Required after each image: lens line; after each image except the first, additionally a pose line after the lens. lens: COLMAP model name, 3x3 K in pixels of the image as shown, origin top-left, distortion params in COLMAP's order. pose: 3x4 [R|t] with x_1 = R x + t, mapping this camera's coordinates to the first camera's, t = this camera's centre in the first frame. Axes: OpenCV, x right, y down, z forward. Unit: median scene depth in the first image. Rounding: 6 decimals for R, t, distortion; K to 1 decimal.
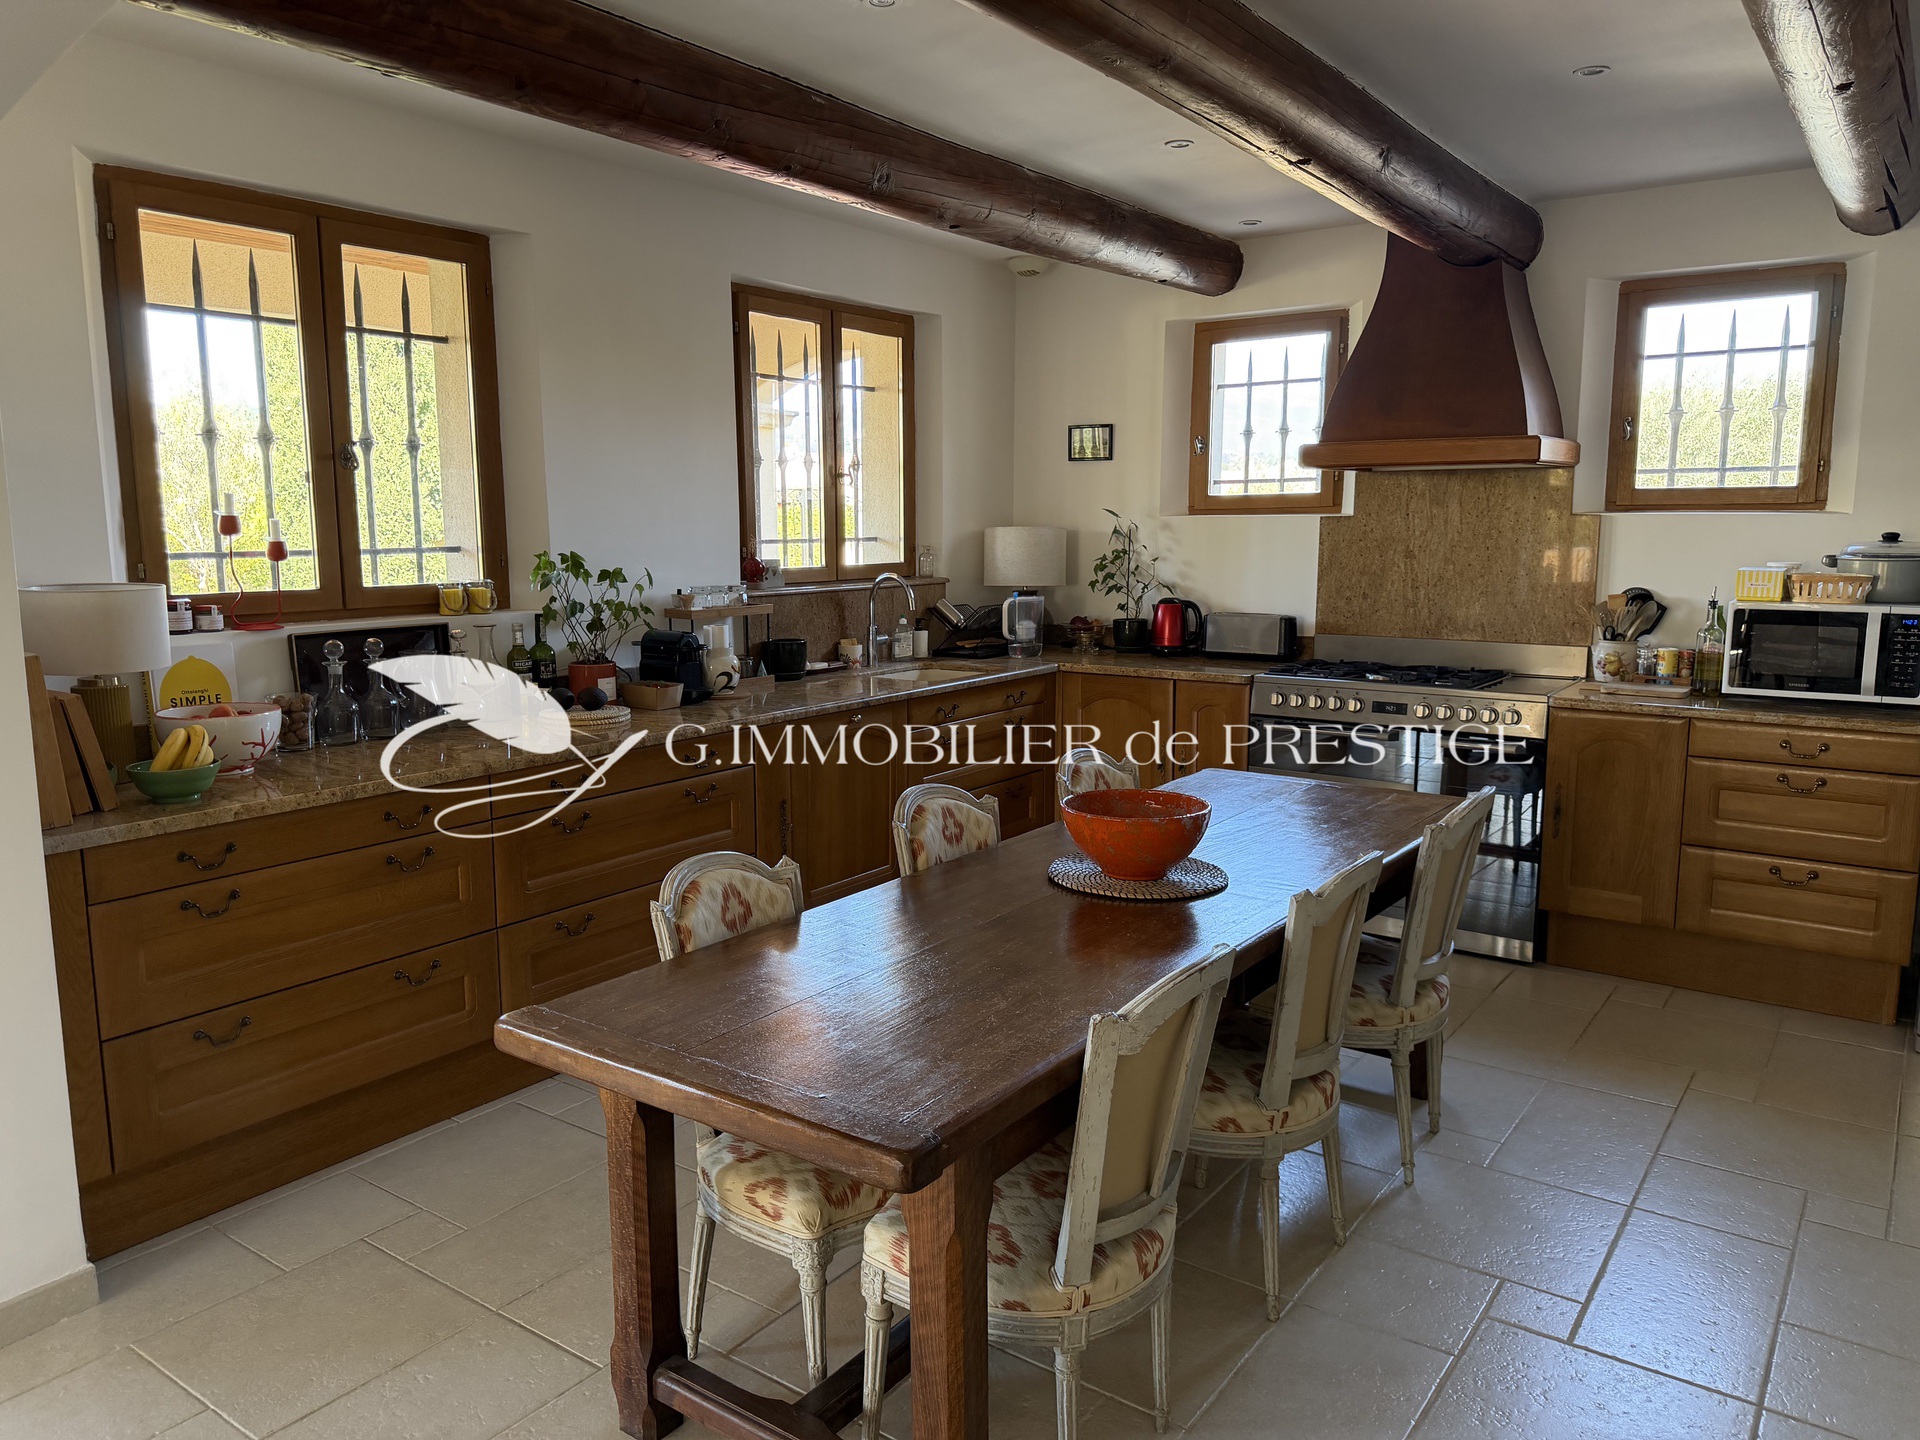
lens RADIAL K [[1362.5, 0, 960.5], [0, 1362.5, 783.9], [0, 0, 1]] dist [0.046889, -0.049388]
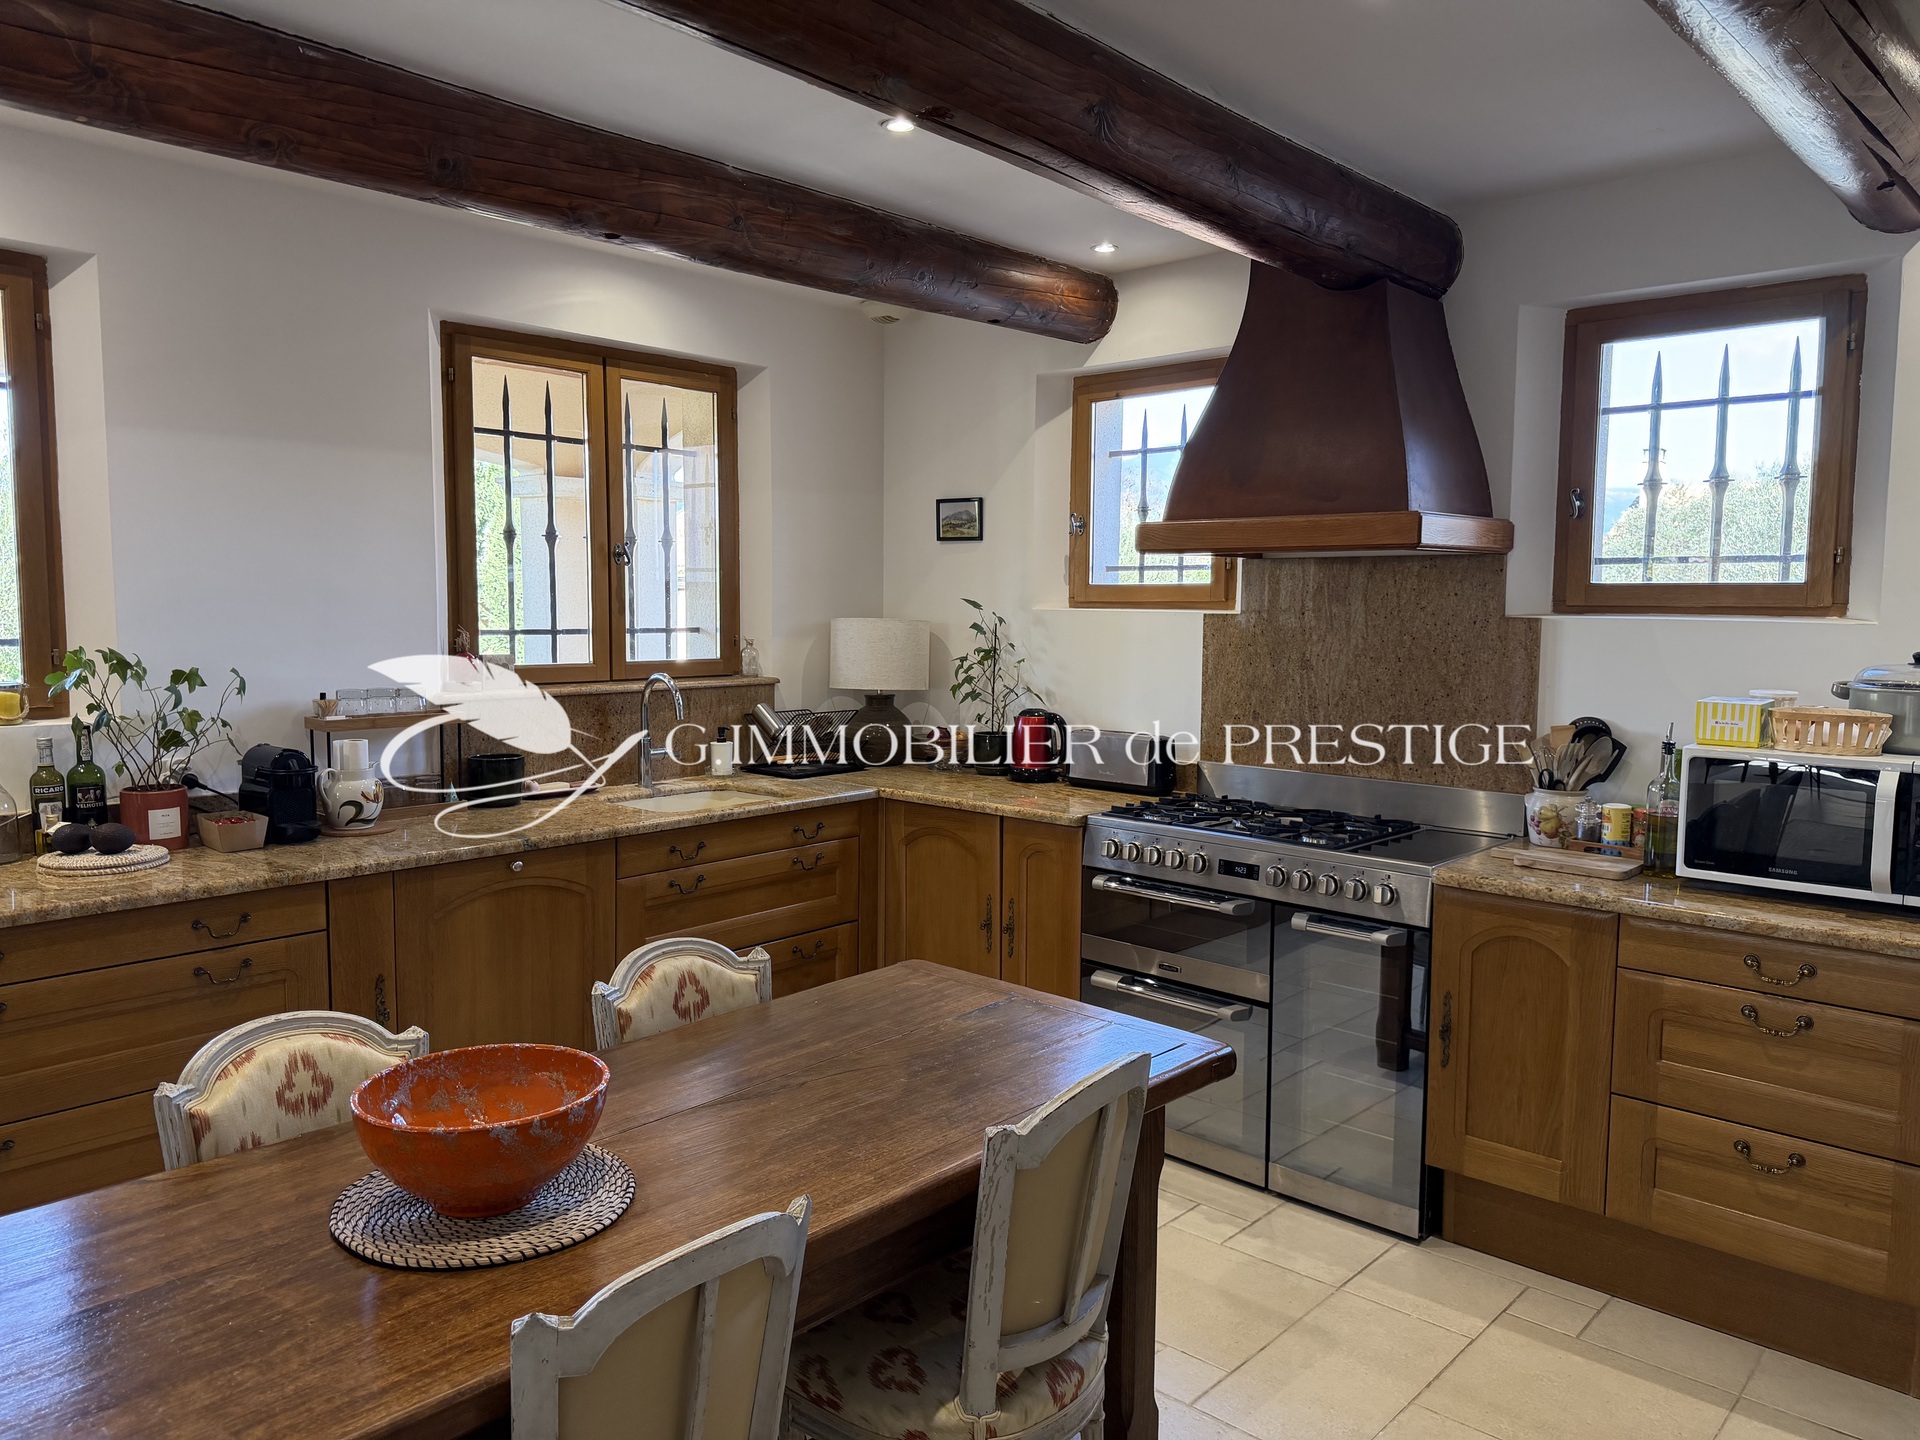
lens RADIAL K [[1362.5, 0, 982.9], [0, 1362.5, 770.4], [0, 0, 1]] dist [0.046889, -0.049388]
pose [[0.993634, 0.025714, -0.109686, 0.254969], [-0.033018, 0.997319, -0.065297, -0.056658], [0.107713, 0.068503, 0.991819, 0.243725]]
